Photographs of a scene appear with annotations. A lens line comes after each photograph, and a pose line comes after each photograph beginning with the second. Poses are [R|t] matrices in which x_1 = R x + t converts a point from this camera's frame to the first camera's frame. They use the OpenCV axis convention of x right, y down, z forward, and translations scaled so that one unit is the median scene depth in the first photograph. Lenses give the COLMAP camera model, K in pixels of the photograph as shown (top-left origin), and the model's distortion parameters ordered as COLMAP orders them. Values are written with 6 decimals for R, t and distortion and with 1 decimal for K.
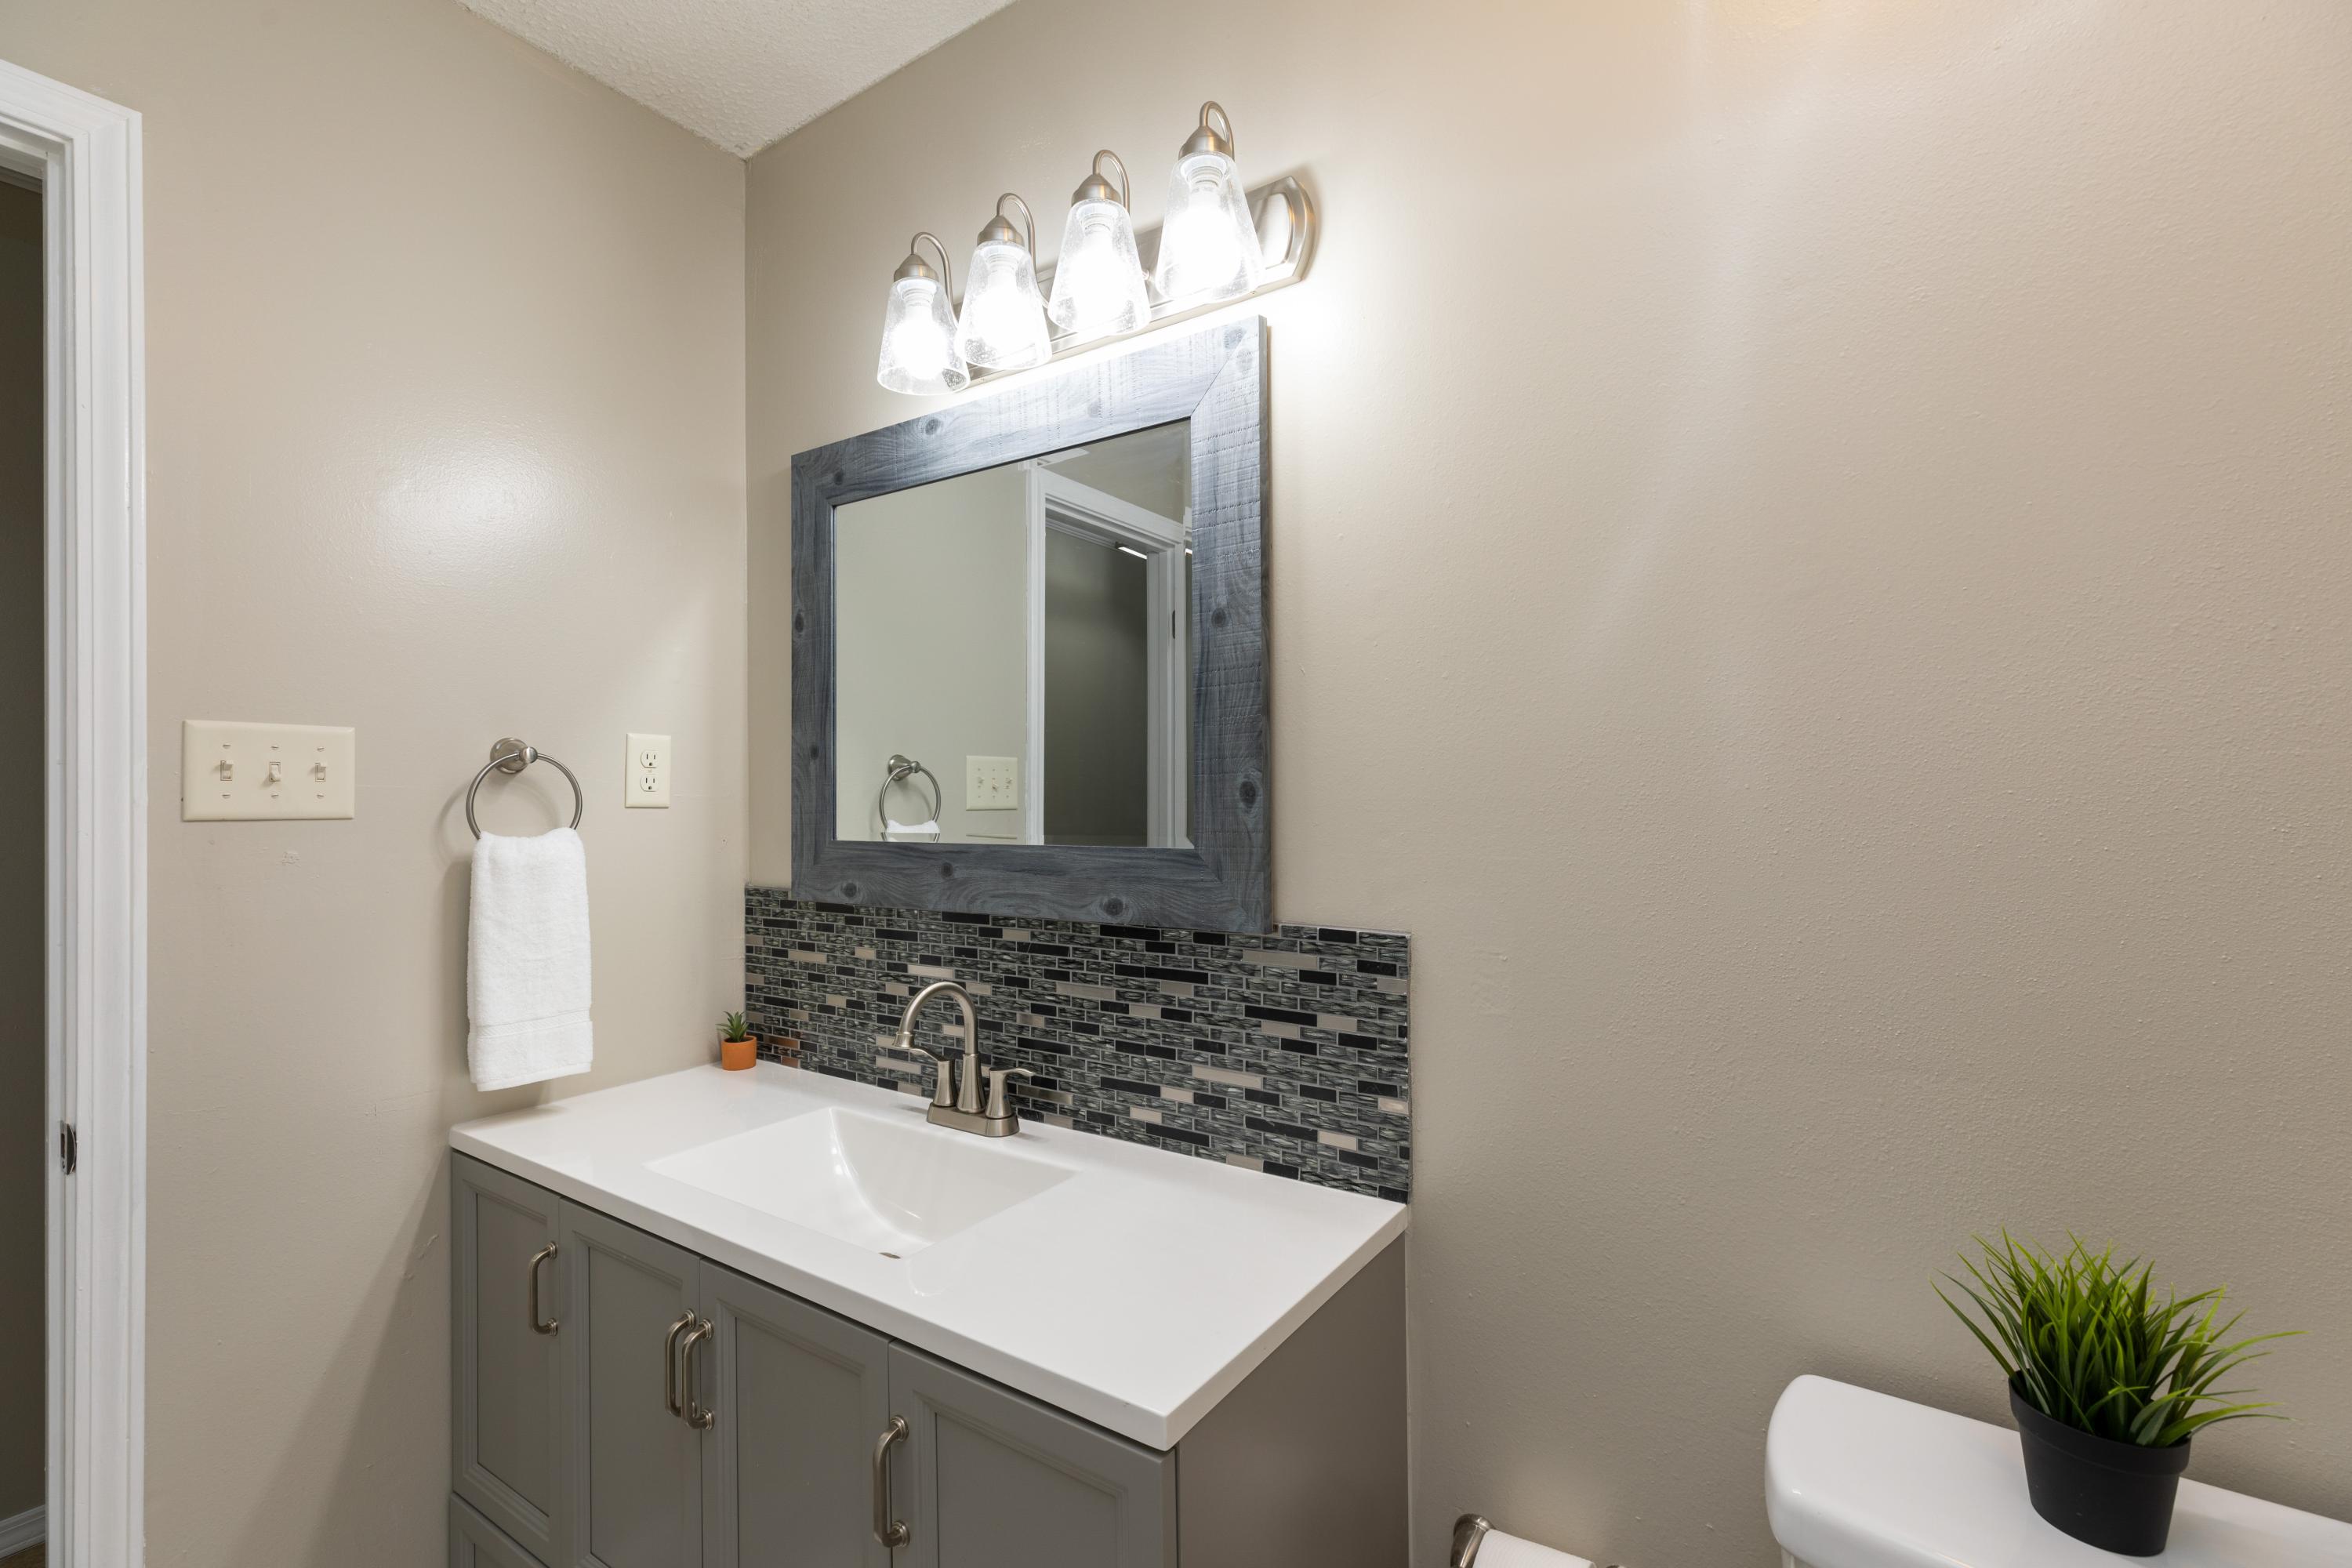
lens RADIAL K [[1059.1, 0, 1171.2], [0, 1059.1, 794.5], [0, 0, 1]] dist [-0.000021, -0.000208]
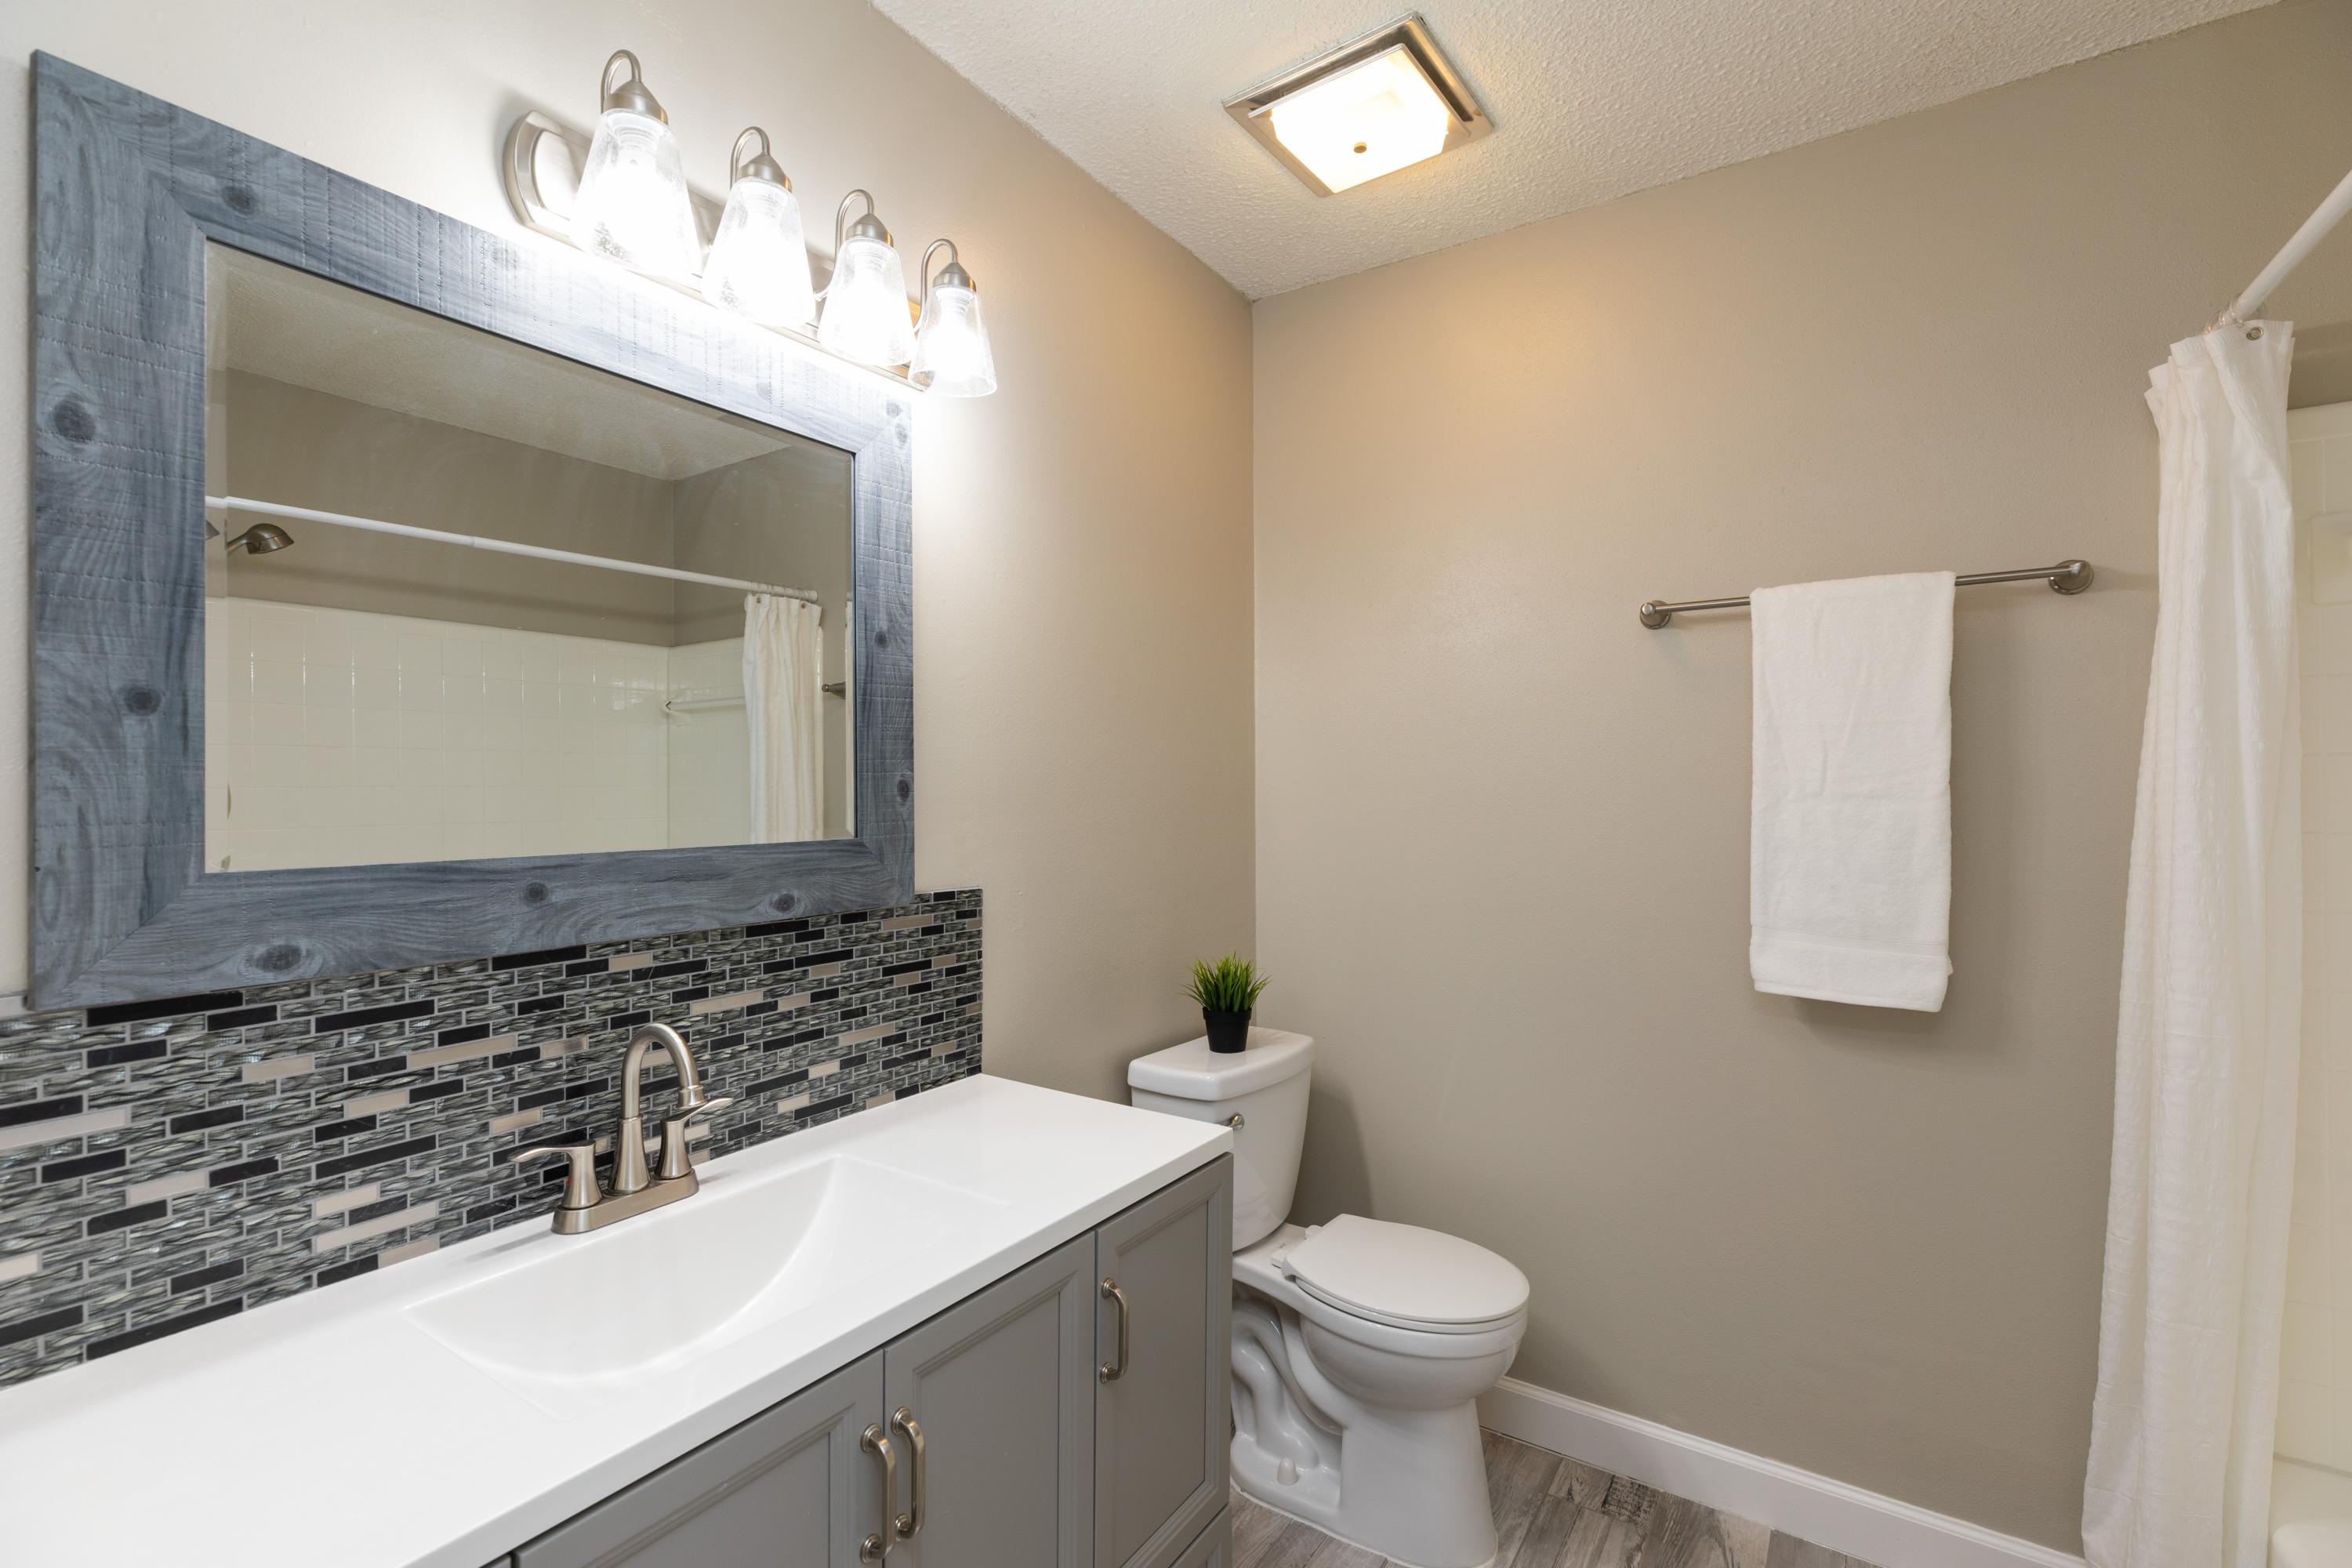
lens RADIAL K [[1059.1, 0, 1169.8], [0, 1059.1, 791.1], [0, 0, 1]] dist [-0.000021, -0.000208]
pose [[-0.021687, 0.004521, 0.999755, -1.045536], [-0.000868, 0.999989, -0.004541, 0.005399], [-0.999764, -0.000967, -0.021683, 0.652810]]
